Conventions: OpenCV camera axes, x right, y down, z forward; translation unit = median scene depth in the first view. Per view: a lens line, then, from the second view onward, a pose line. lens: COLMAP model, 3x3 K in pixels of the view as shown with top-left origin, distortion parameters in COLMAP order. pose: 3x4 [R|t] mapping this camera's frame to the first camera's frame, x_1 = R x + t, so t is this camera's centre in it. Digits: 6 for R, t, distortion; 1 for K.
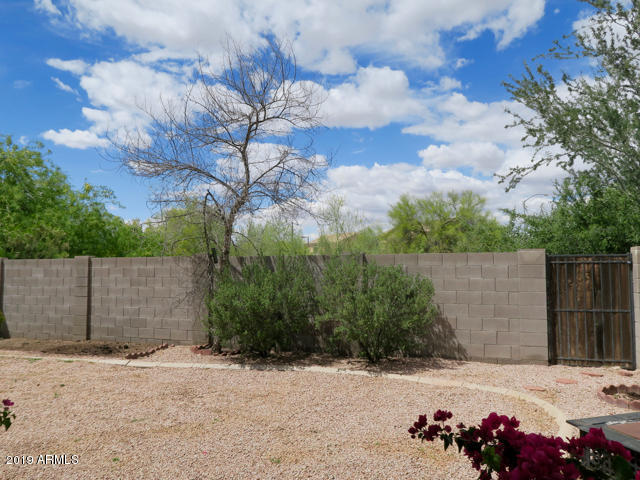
lens RADIAL K [[506.9, 0, 324.8], [0, 506.9, 240.0], [0, 0, 1]] dist [-0.021093, 0.008993]
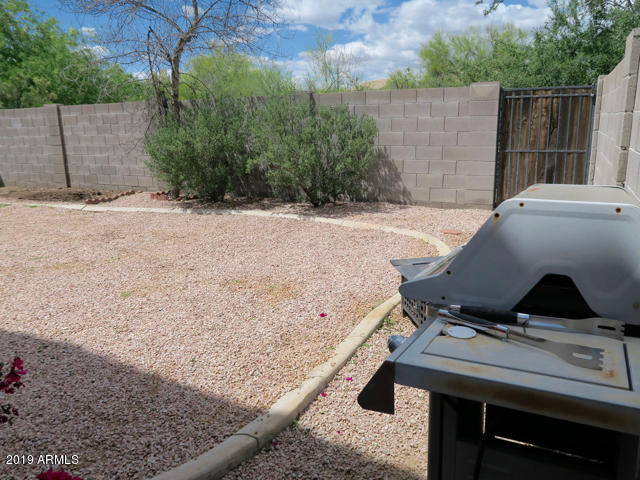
lens RADIAL K [[506.9, 0, 319.0], [0, 506.9, 240.4], [0, 0, 1]] dist [-0.021093, 0.008993]
pose [[0.994416, 0.006910, -0.105301, 0.201649], [0.023786, 0.957498, 0.287456, 0.020806], [0.102812, -0.288356, 0.951988, 0.040956]]
